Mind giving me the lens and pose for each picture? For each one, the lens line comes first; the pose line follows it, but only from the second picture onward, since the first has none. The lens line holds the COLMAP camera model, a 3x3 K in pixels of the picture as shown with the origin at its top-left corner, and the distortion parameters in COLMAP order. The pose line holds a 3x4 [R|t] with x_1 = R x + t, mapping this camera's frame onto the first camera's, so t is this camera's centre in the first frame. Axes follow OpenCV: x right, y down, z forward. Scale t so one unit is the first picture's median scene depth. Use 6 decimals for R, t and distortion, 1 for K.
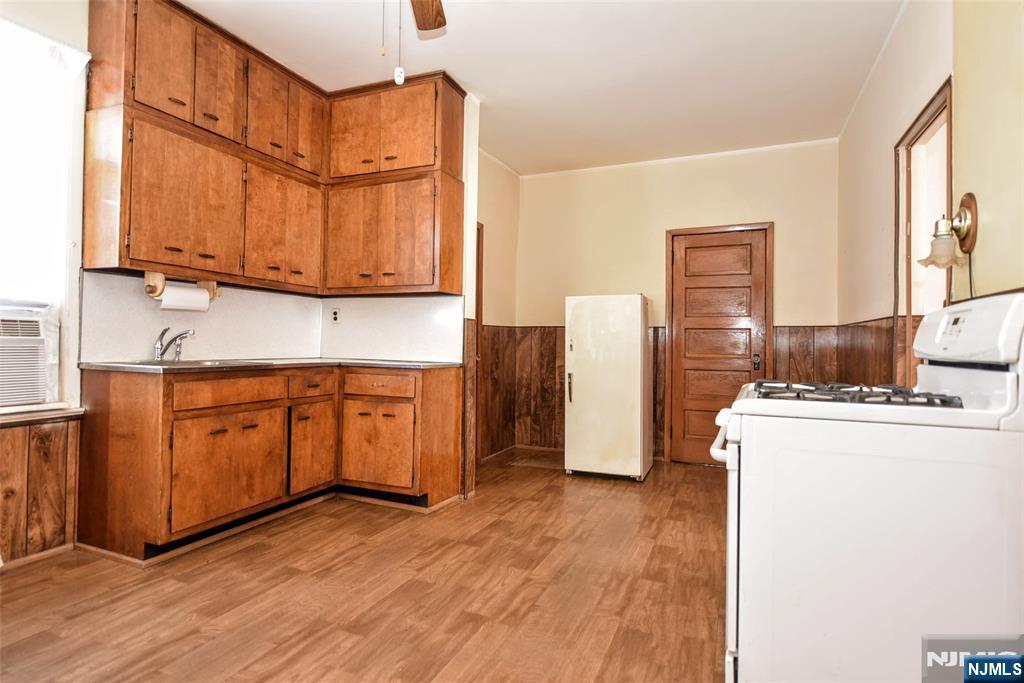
lens RADIAL K [[530.8, 0, 512.8], [0, 530.8, 339.1], [0, 0, 1]] dist [0.000335, -0.000399]
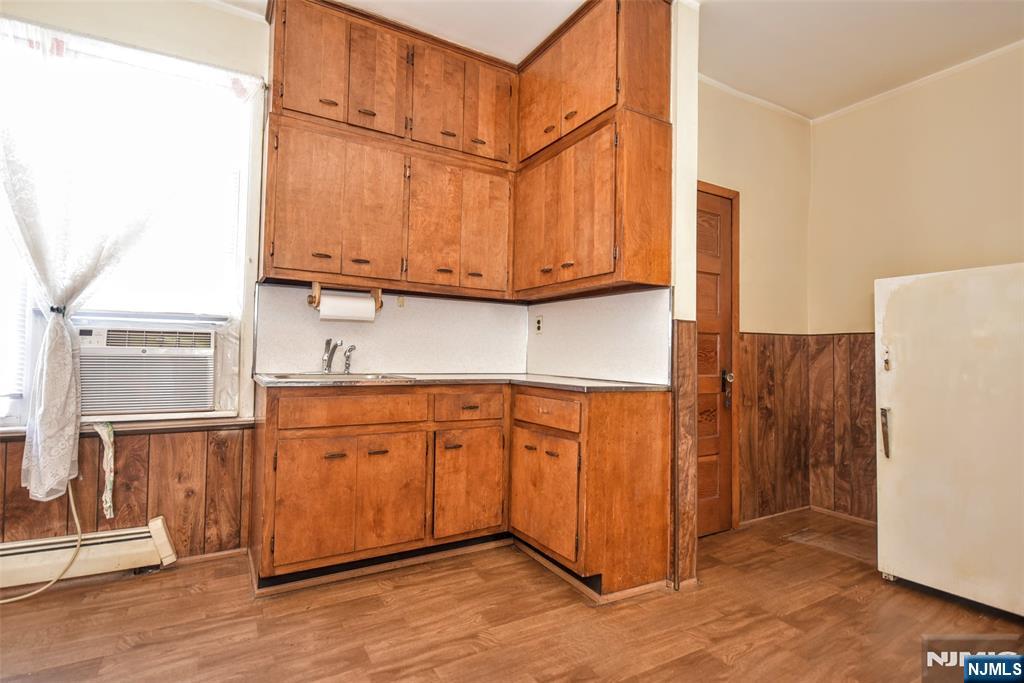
lens RADIAL K [[501.4, 0, 510.3], [0, 501.4, 342.2], [0, 0, 1]] dist [-0.008508, 0.001323]
pose [[0.806209, -0.017751, -0.591365, 0.137182], [-0.000127, 0.999545, -0.030176, 0.010639], [0.591631, 0.024403, 0.805839, 0.416048]]
